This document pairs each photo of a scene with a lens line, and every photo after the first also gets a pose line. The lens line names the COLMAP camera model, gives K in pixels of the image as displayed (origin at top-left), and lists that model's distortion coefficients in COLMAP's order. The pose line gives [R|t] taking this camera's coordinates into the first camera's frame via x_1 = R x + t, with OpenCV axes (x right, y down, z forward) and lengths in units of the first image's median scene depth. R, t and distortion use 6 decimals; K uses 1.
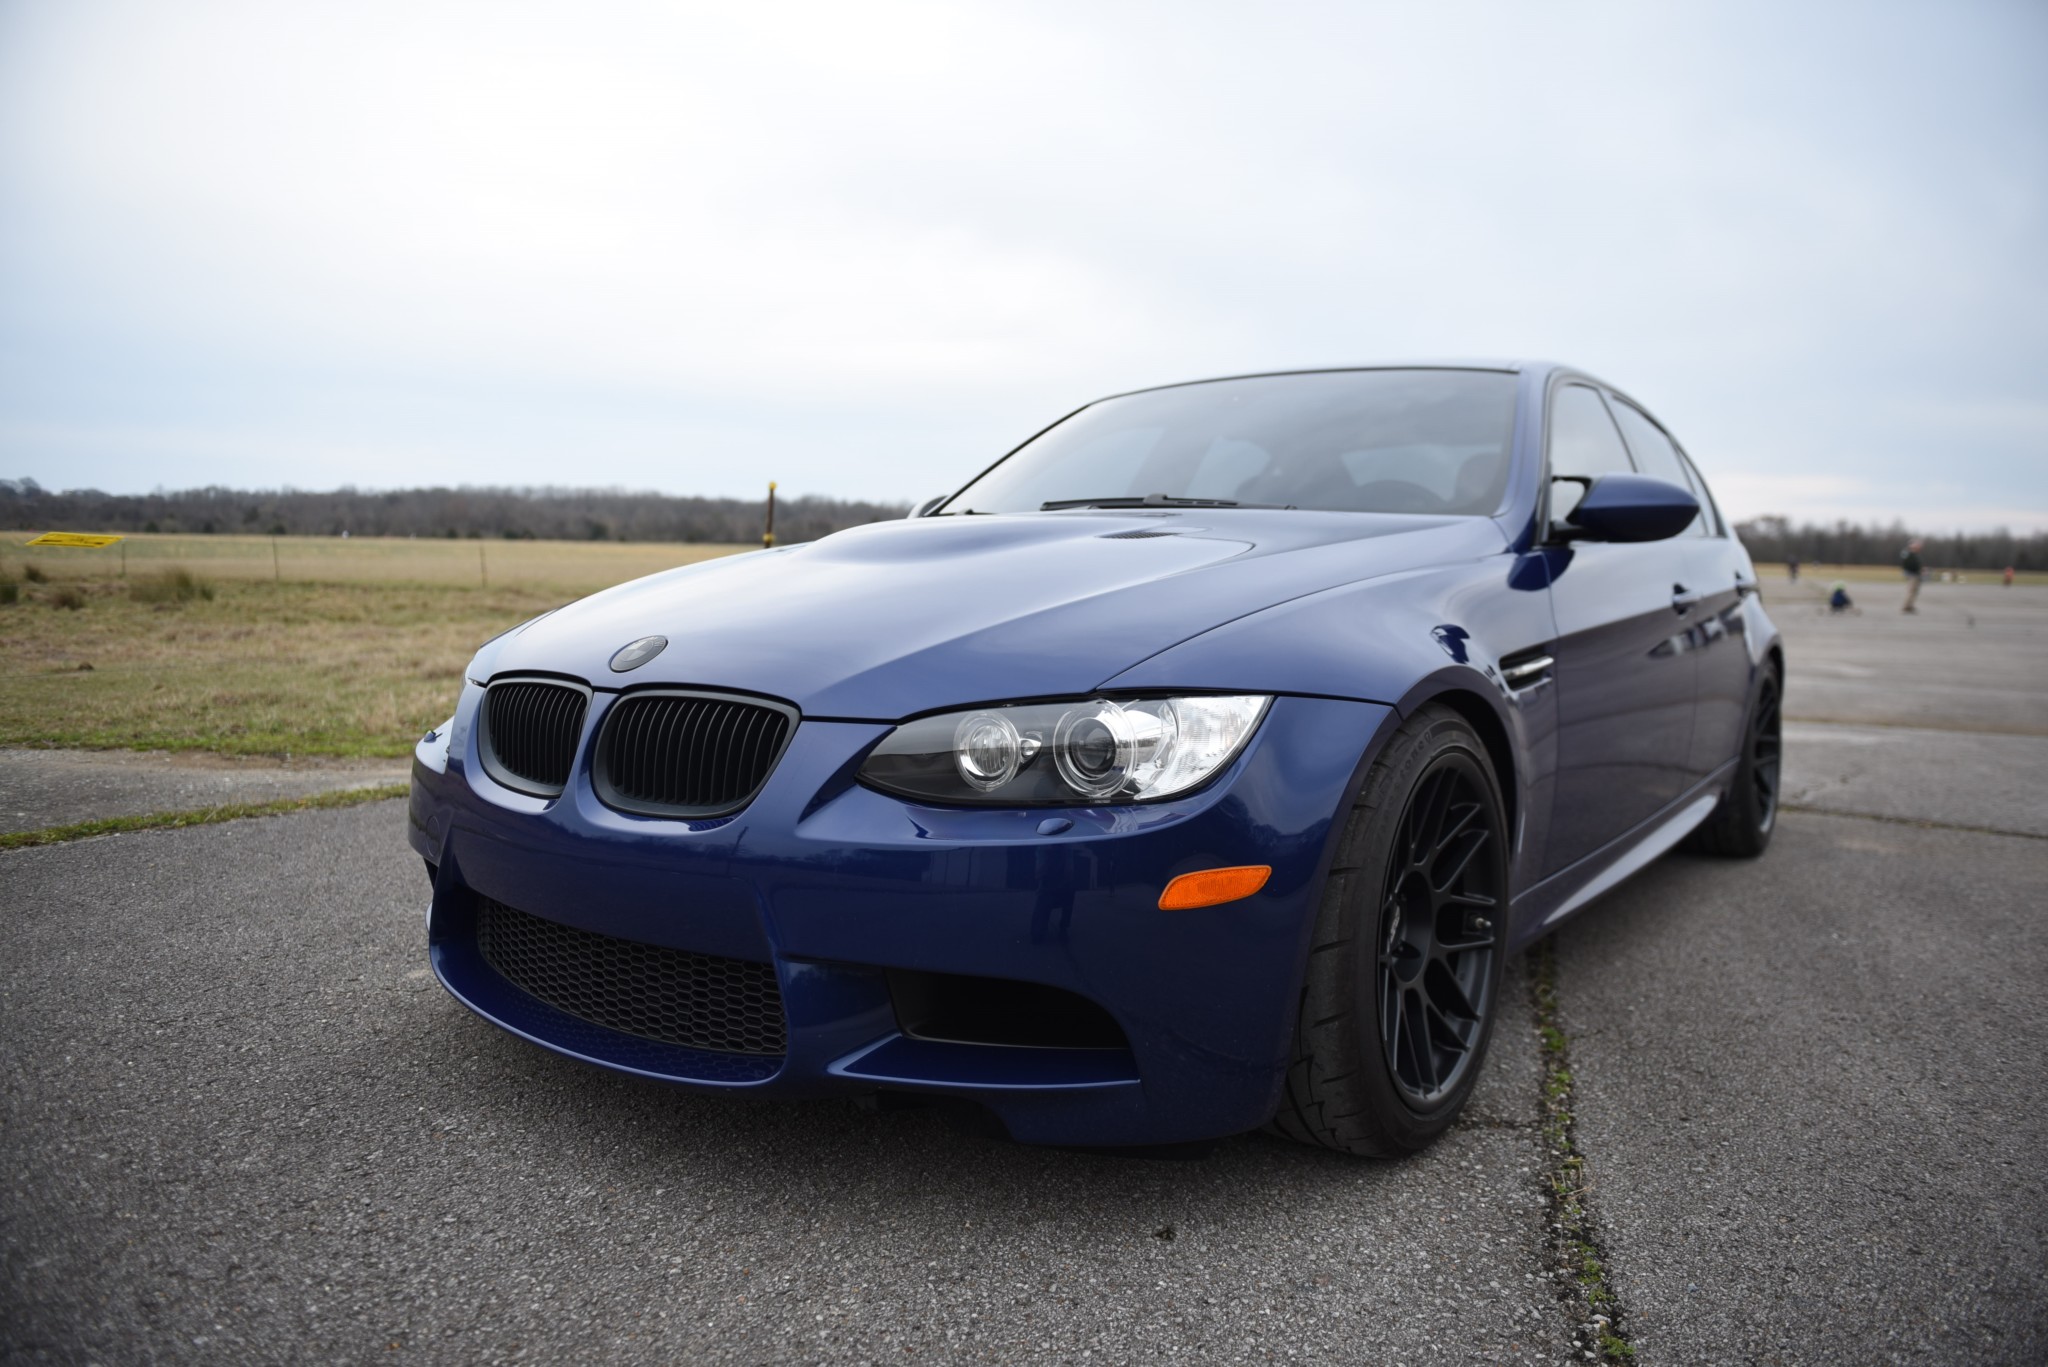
lens RADIAL K [[1405.7, 0, 1014.6], [0, 1405.7, 676.4], [0, 0, 1]] dist [-0.048766, -0.002803]
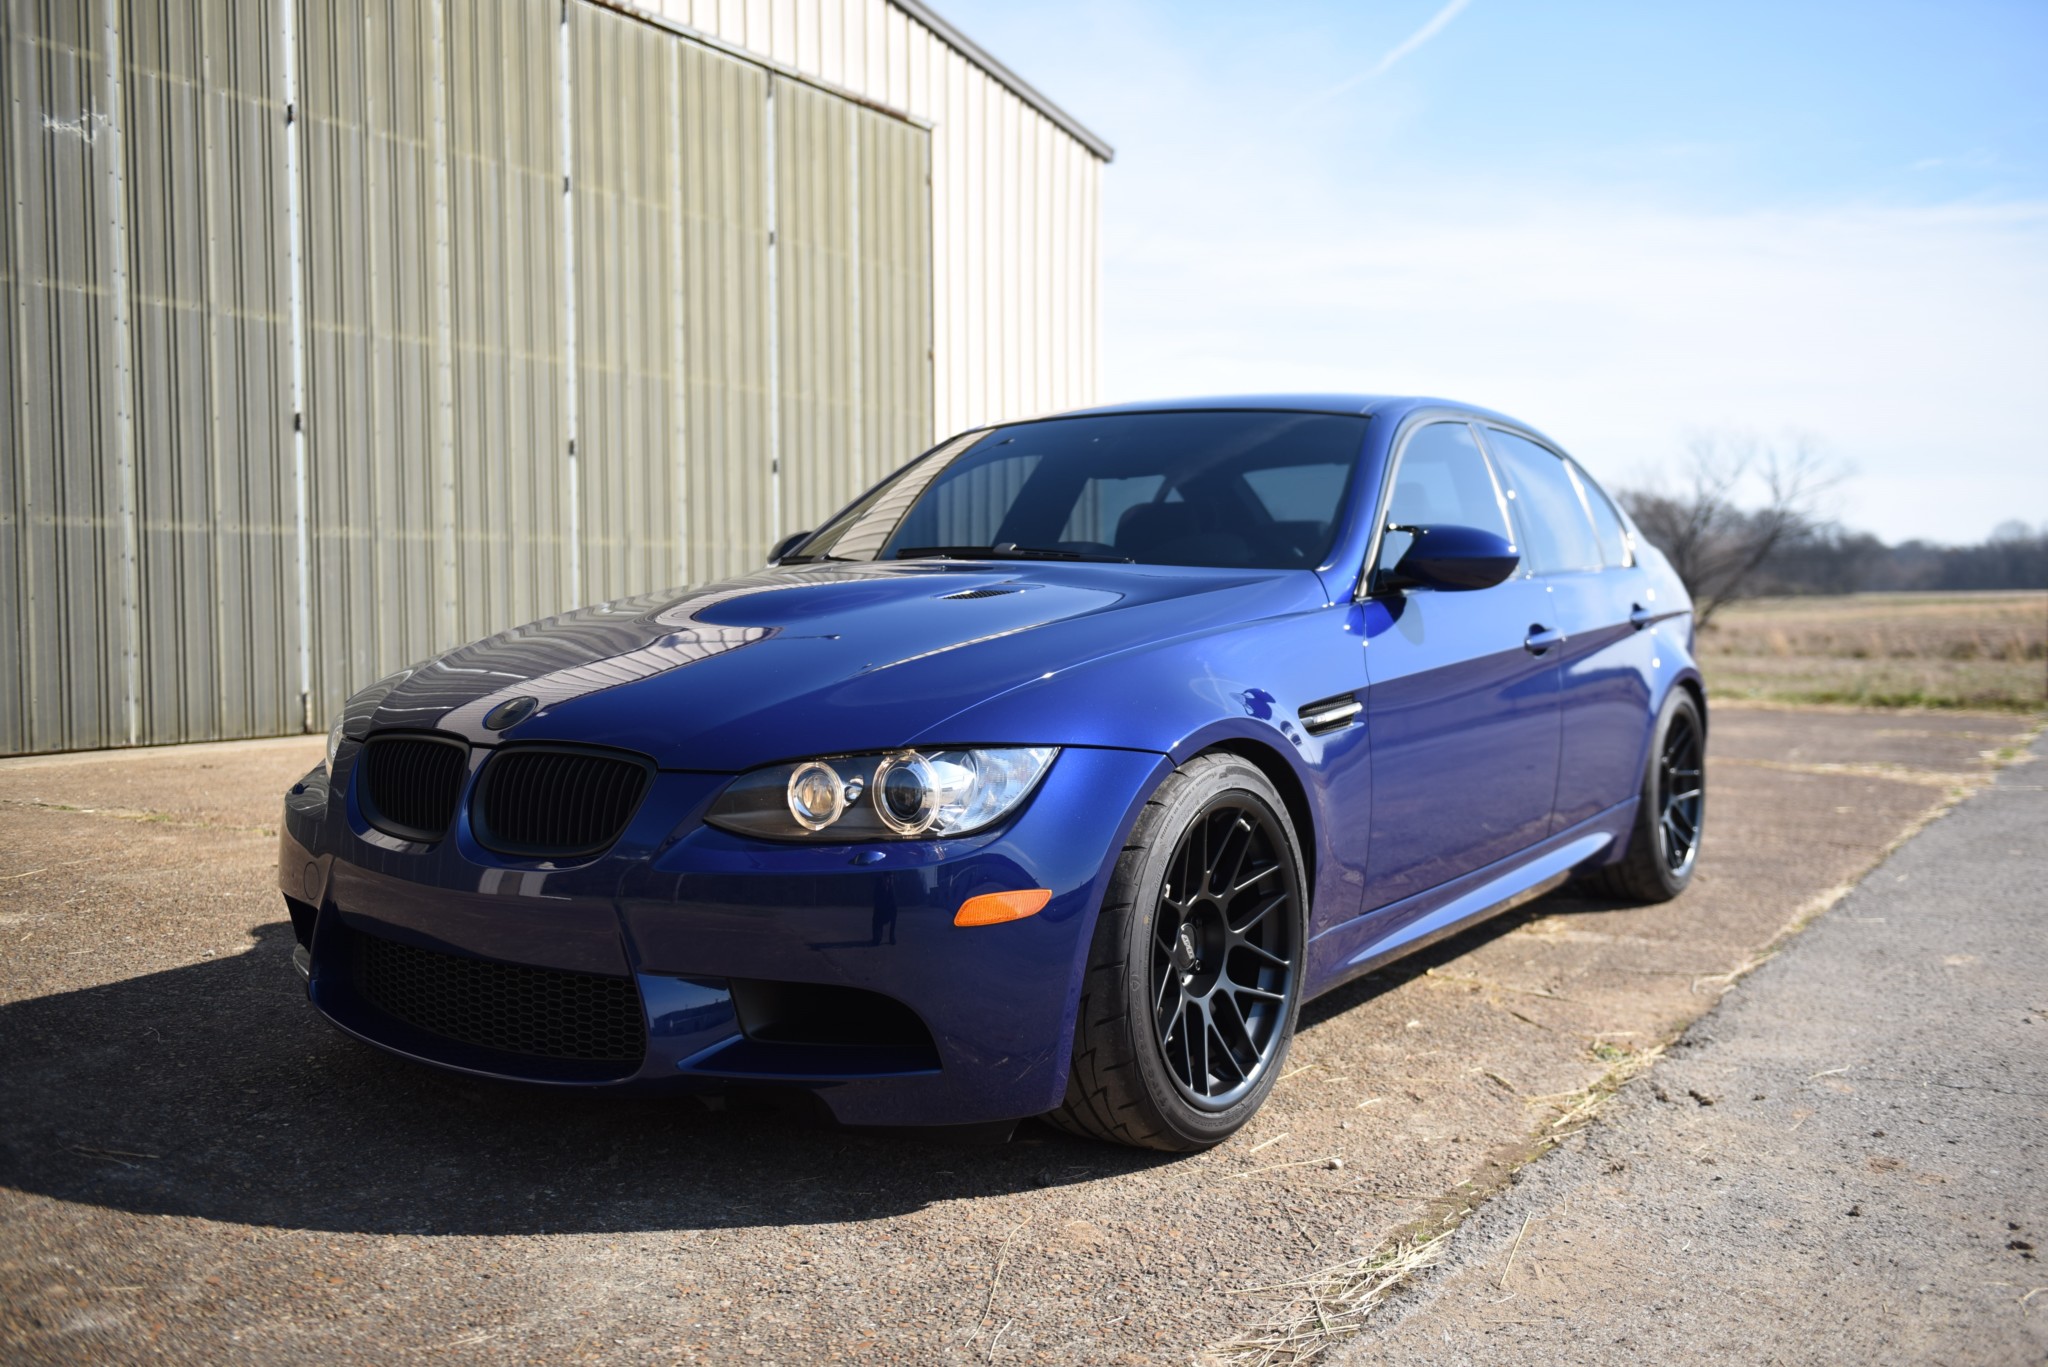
lens RADIAL K [[1781.1, 0, 1038.3], [0, 1781.1, 679.4], [0, 0, 1]] dist [-0.006337, 0.006405]
pose [[0.998663, -0.008196, 0.051032, 0.083682], [0.008842, 0.999883, -0.012450, -0.023355], [-0.050924, 0.012885, 0.998619, -0.467172]]
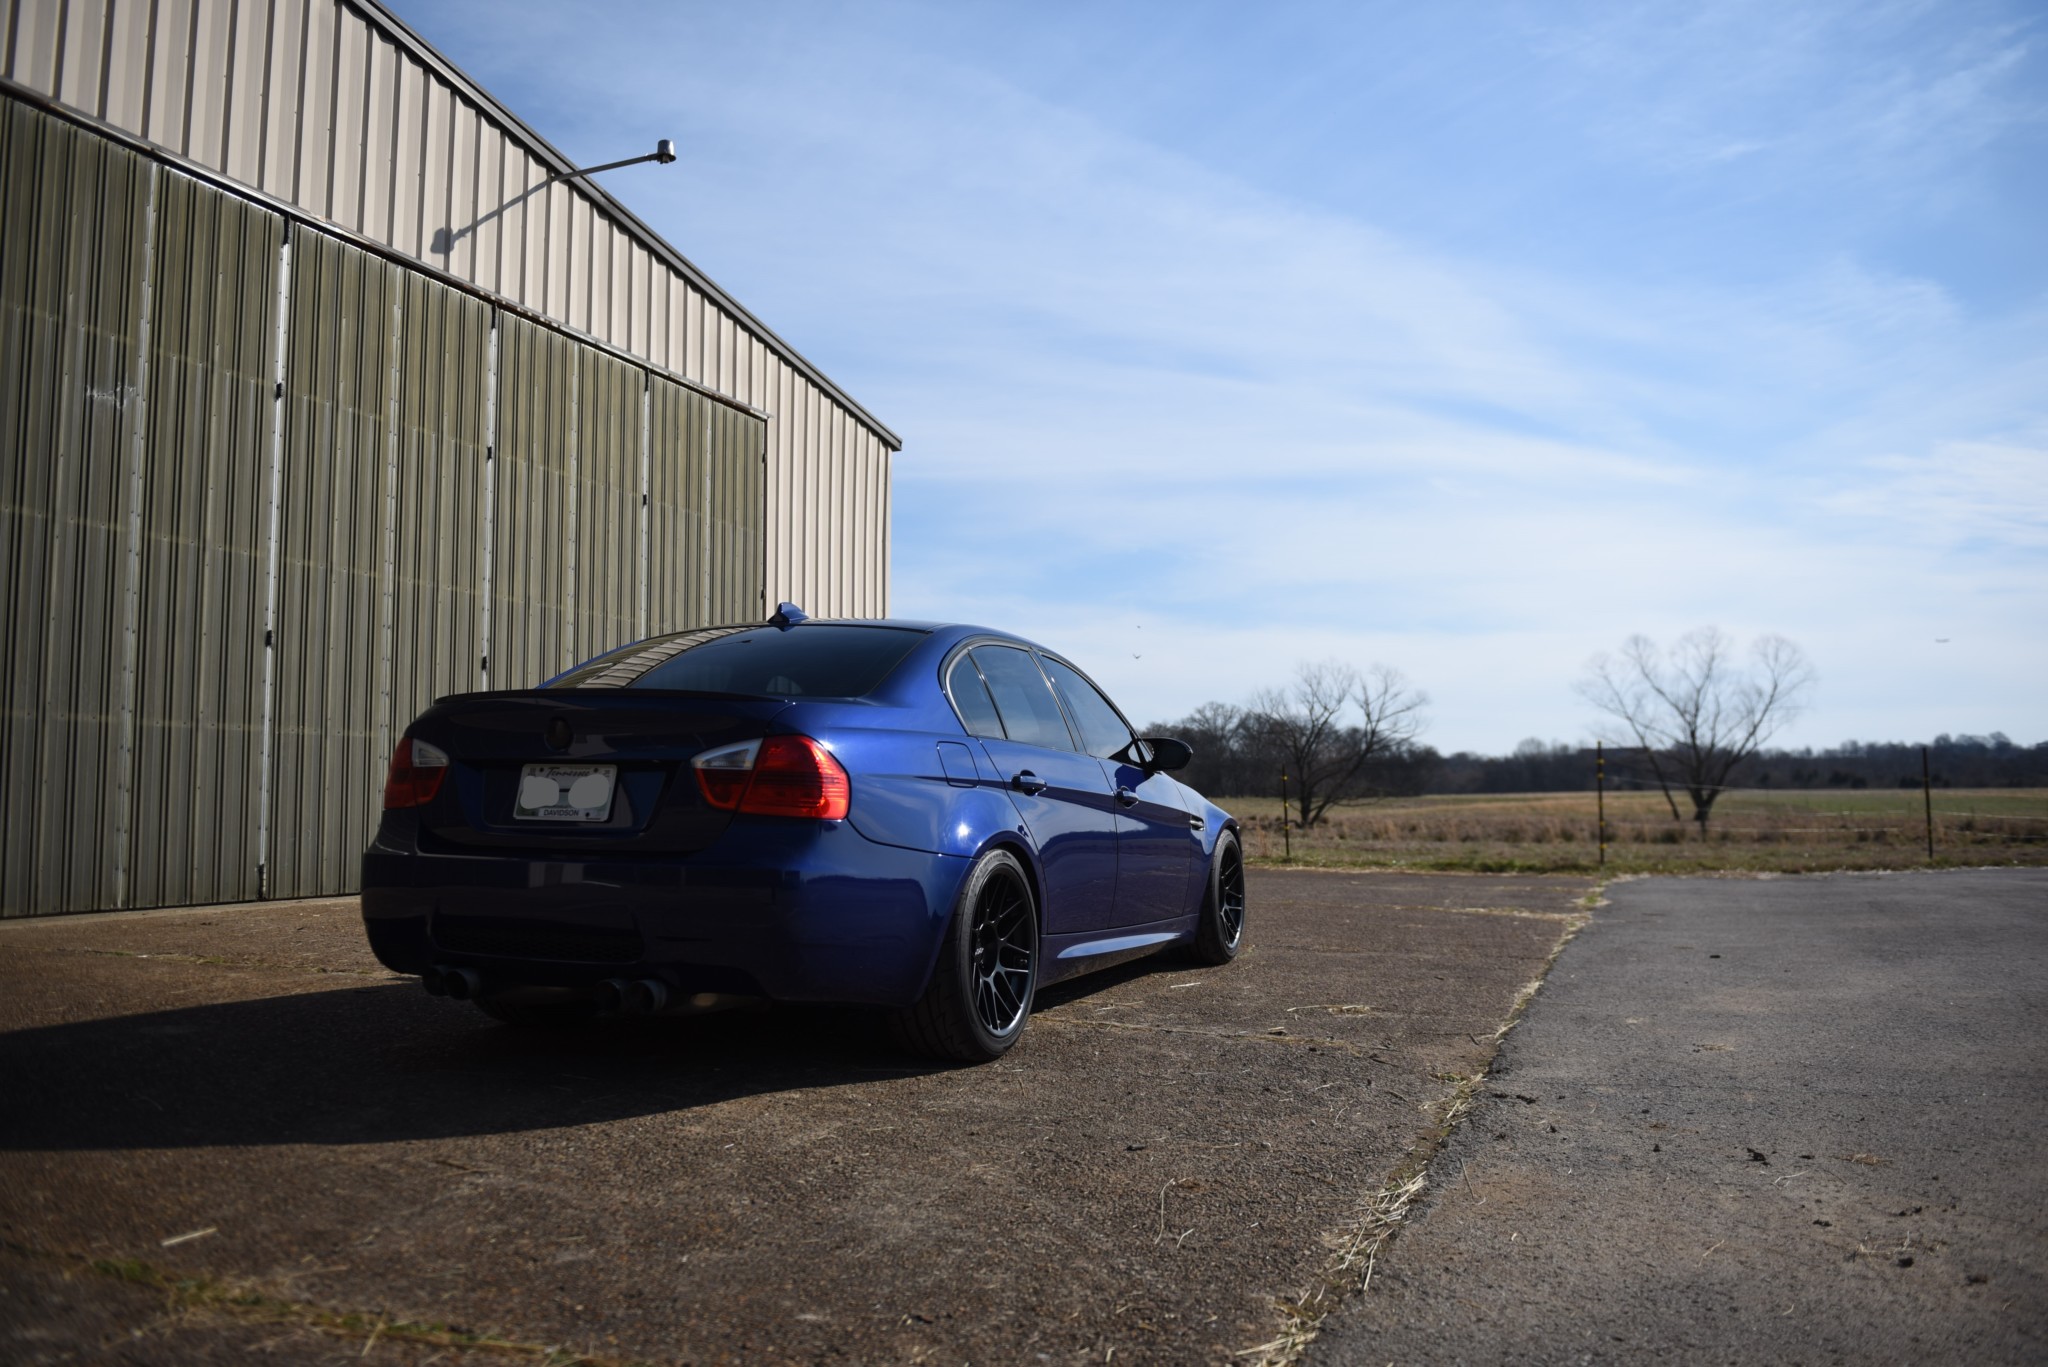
lens RADIAL K [[1473.7, 0, 1041.9], [0, 1473.7, 683.6], [0, 0, 1]] dist [-0.040004, -0.006503]
pose [[0.973748, 0.012126, 0.227307, -0.355990], [0.018728, 0.990927, -0.133093, 0.036429], [-0.226858, 0.133856, 0.964685, -0.737198]]
